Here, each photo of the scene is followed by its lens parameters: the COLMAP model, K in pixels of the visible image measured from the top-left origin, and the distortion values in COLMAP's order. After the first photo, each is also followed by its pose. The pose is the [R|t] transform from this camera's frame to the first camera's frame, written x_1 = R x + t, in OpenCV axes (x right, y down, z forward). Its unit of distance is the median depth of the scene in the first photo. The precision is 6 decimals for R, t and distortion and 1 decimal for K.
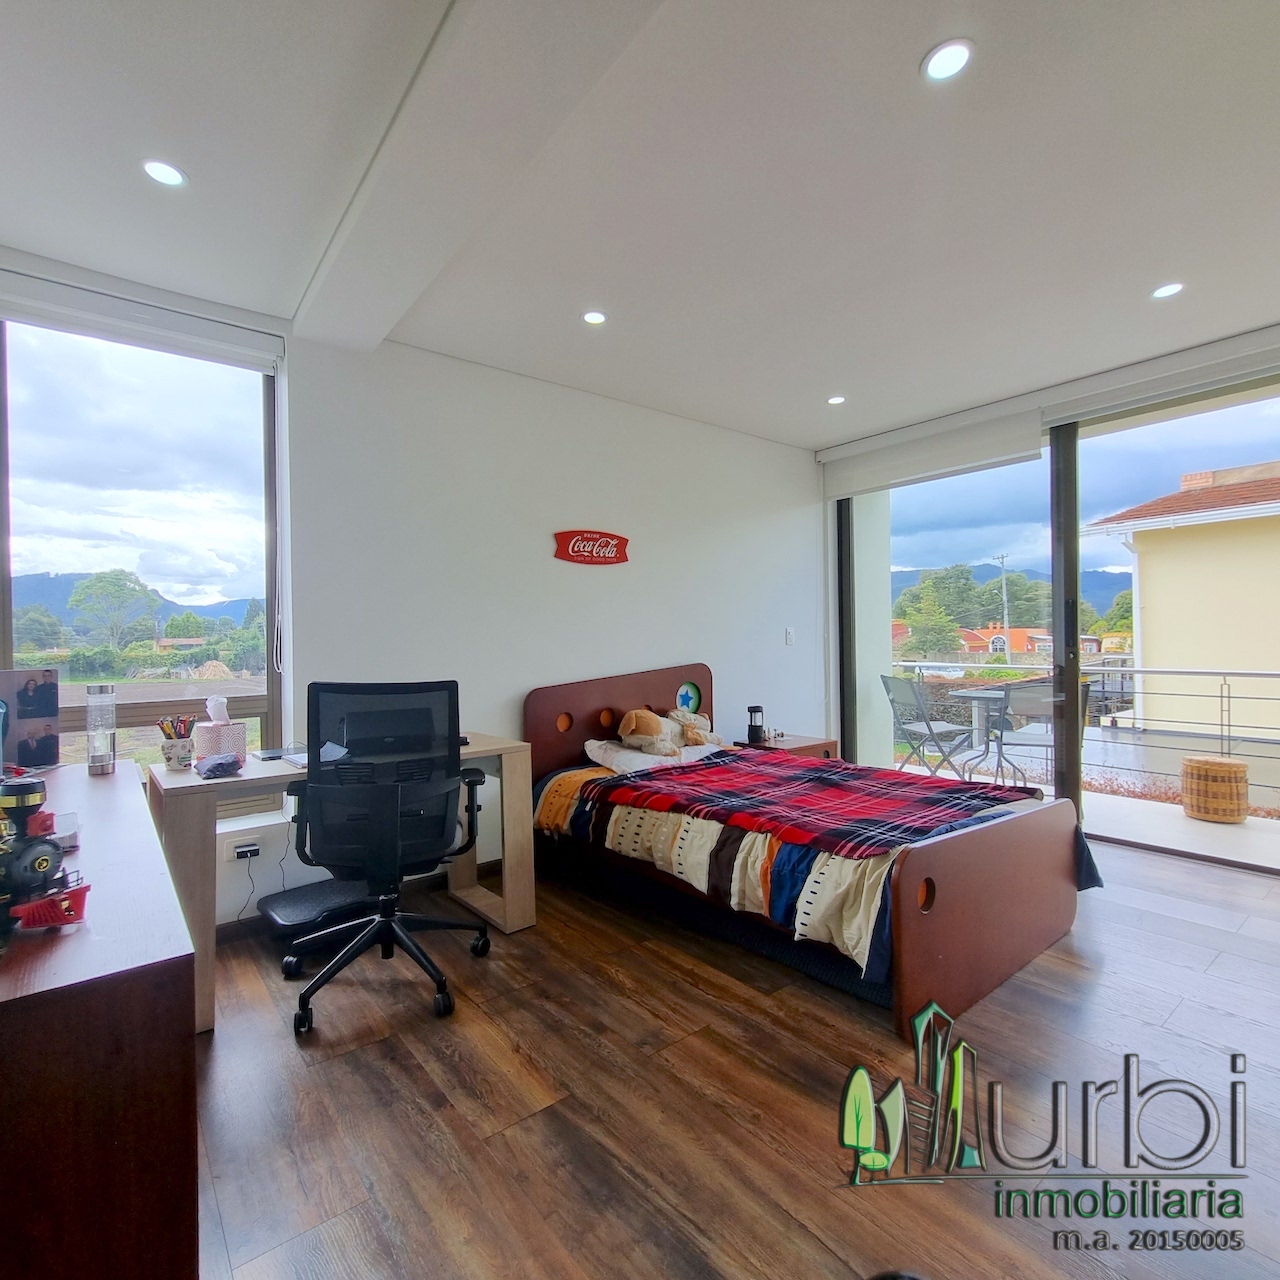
lens RADIAL K [[670.9, 0, 637.6], [0, 670.9, 641.8], [0, 0, 1]] dist [0.005953, -0.000760]
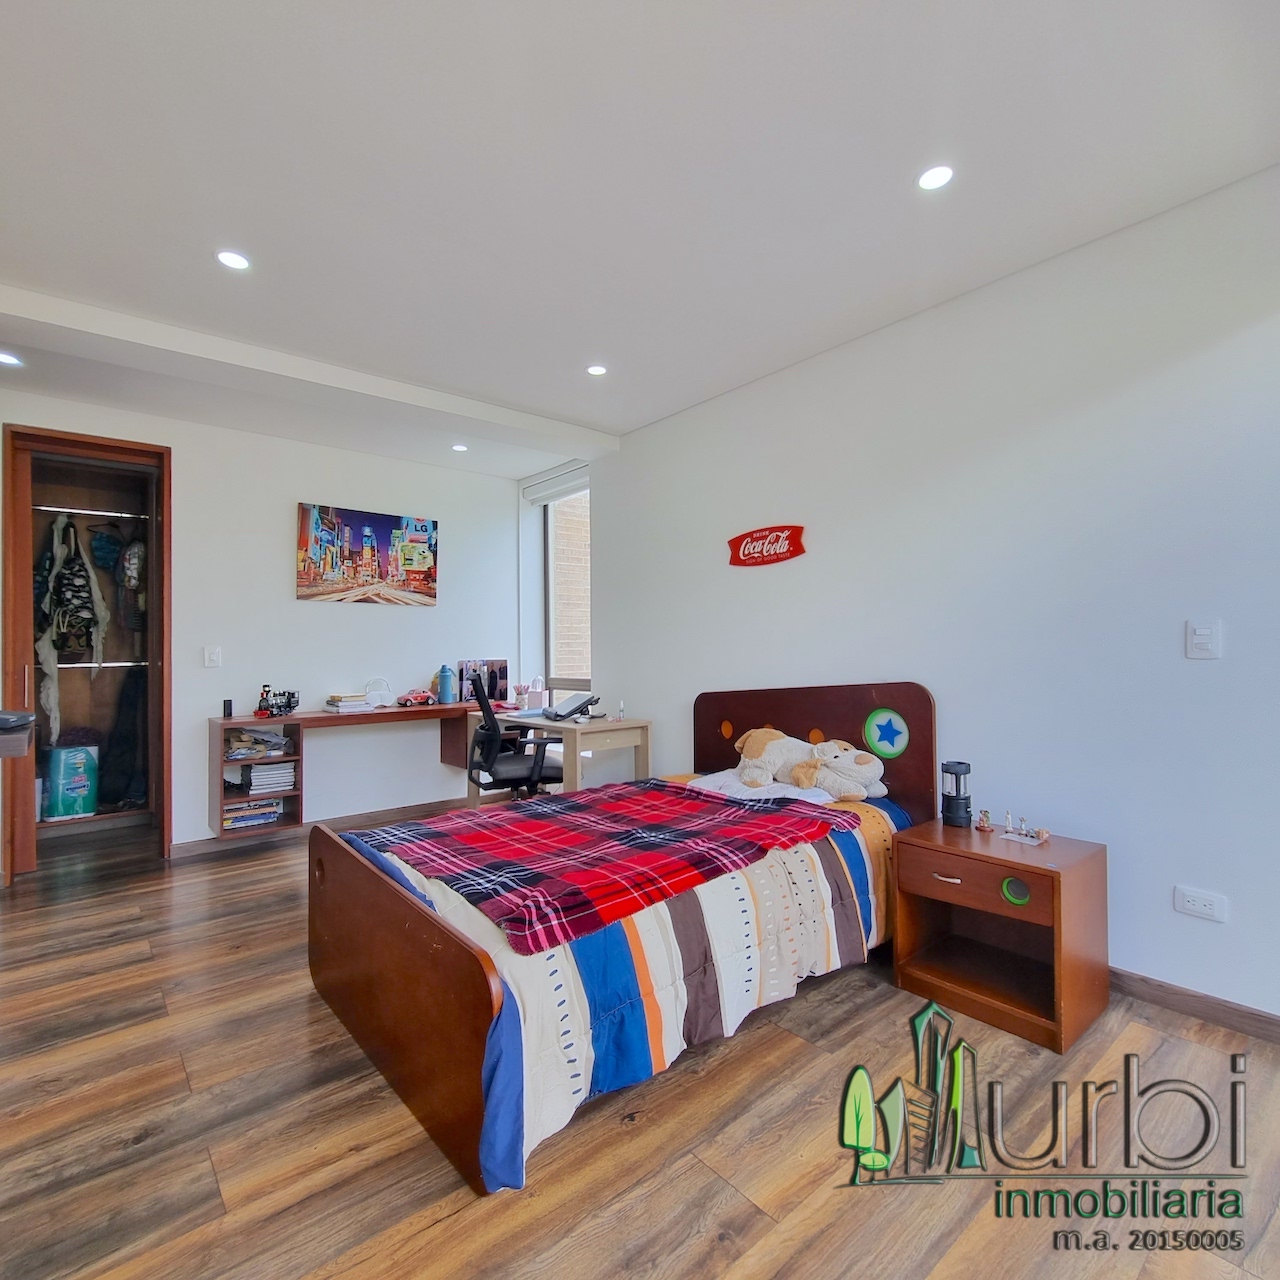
lens RADIAL K [[670.9, 0, 637.1], [0, 670.9, 644.9], [0, 0, 1]] dist [0.005953, -0.000760]
pose [[0.033302, 0.005766, -0.999429, 0.846723], [0.004234, 0.999974, 0.005911, -0.011917], [0.999436, -0.004429, 0.033276, 0.796536]]
